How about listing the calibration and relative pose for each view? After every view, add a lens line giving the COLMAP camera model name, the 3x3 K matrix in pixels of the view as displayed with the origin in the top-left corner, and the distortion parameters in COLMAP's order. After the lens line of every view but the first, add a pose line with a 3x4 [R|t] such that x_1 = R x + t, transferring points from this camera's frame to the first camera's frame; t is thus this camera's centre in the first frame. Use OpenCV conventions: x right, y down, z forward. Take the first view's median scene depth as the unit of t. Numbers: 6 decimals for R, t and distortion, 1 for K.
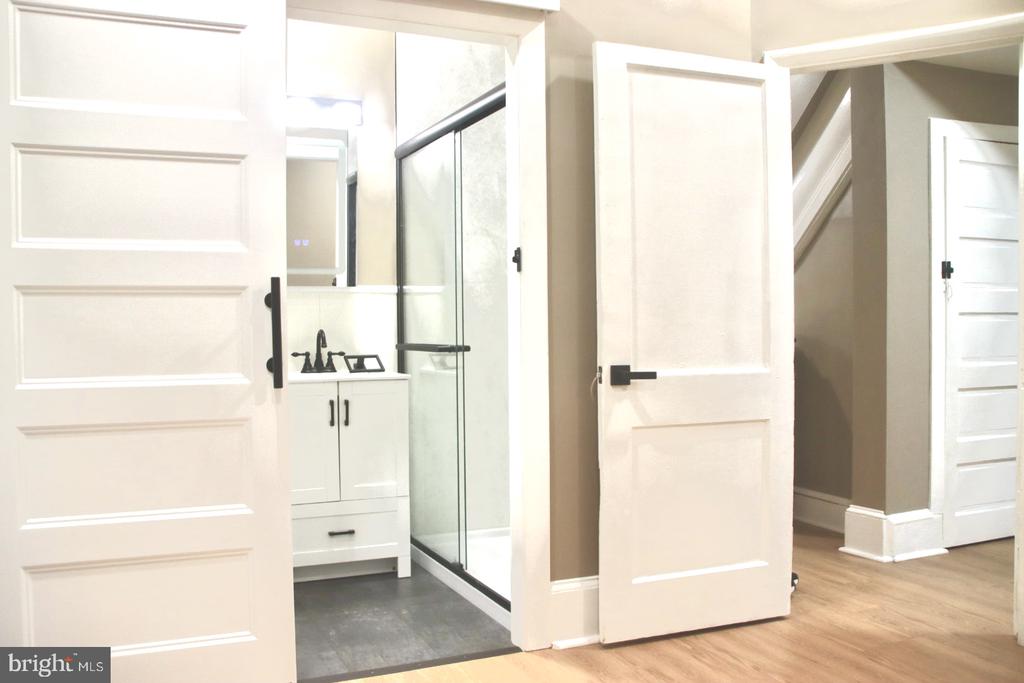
lens RADIAL K [[907.4, 0, 511.0], [0, 907.4, 339.7], [0, 0, 1]] dist [-0.143295, 0.129208]
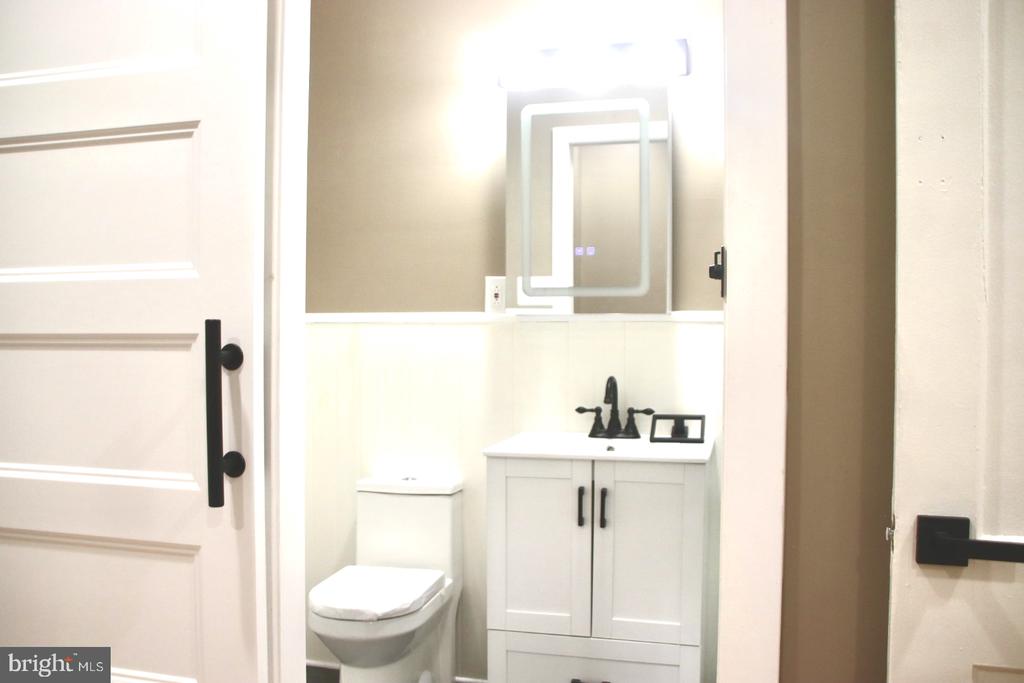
lens RADIAL K [[907.4, 0, 492.6], [0, 907.4, 372.8], [0, 0, 1]] dist [-0.143295, 0.129208]
pose [[0.762097, 0.034557, -0.646540, 0.180005], [-0.014537, 0.999236, 0.036273, -0.040863], [0.647300, -0.018245, 0.762017, 0.448735]]
